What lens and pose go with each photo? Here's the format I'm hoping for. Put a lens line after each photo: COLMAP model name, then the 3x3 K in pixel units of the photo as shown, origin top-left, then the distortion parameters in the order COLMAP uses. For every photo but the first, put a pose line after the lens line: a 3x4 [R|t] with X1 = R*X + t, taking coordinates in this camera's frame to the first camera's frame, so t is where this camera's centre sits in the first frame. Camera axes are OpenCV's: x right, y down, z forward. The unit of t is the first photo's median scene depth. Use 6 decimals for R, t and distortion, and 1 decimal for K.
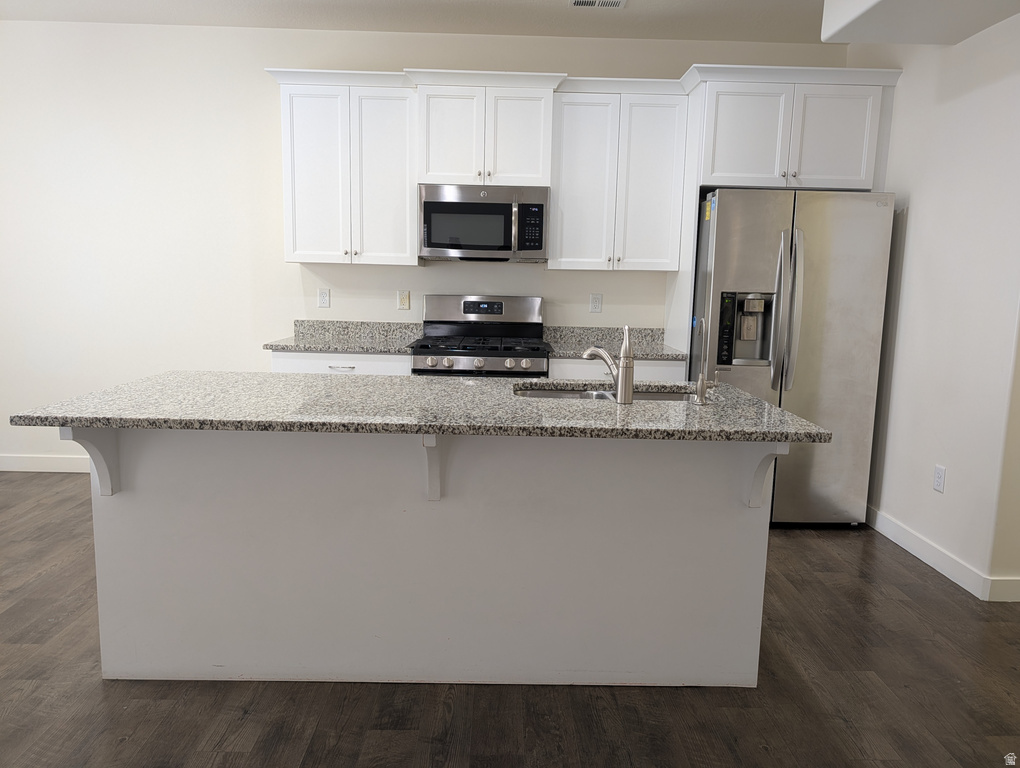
lens RADIAL K [[723.6, 0, 549.8], [0, 723.6, 381.5], [0, 0, 1]] dist [0.024364, -0.019985]
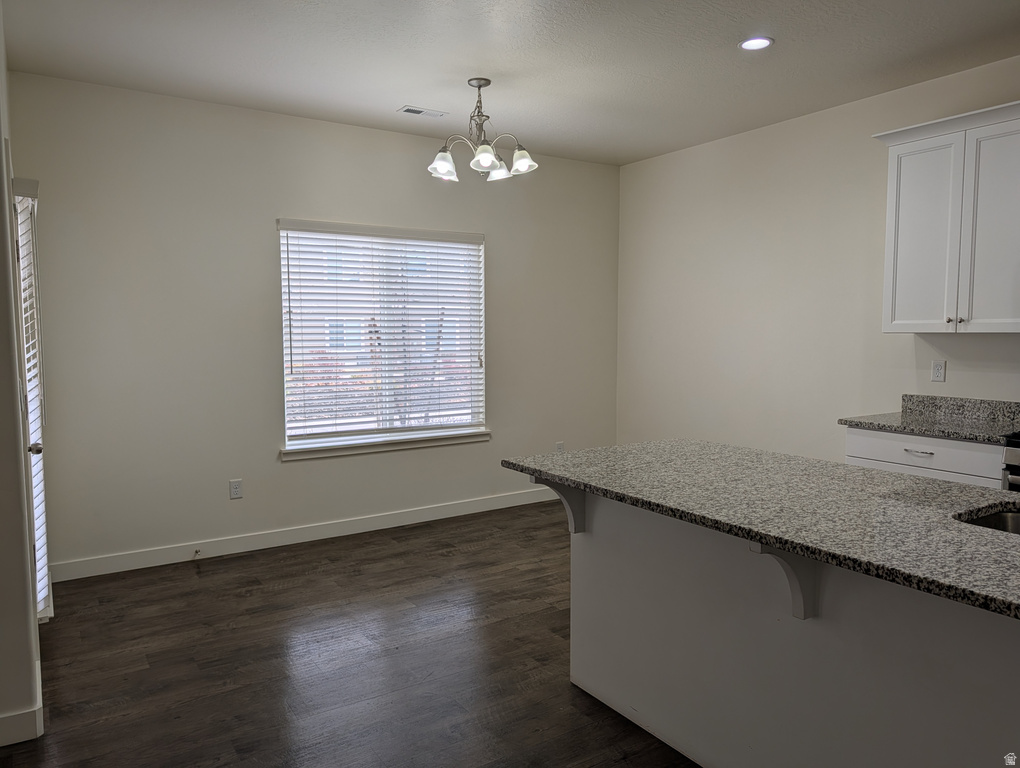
lens RADIAL K [[723.6, 0, 507.8], [0, 723.6, 397.7], [0, 0, 1]] dist [0.024364, -0.019985]
pose [[0.542800, 0.051403, -0.838287, 0.179076], [-0.104659, 0.994485, -0.006787, -0.026816], [0.833315, 0.091419, 0.545186, 0.103557]]
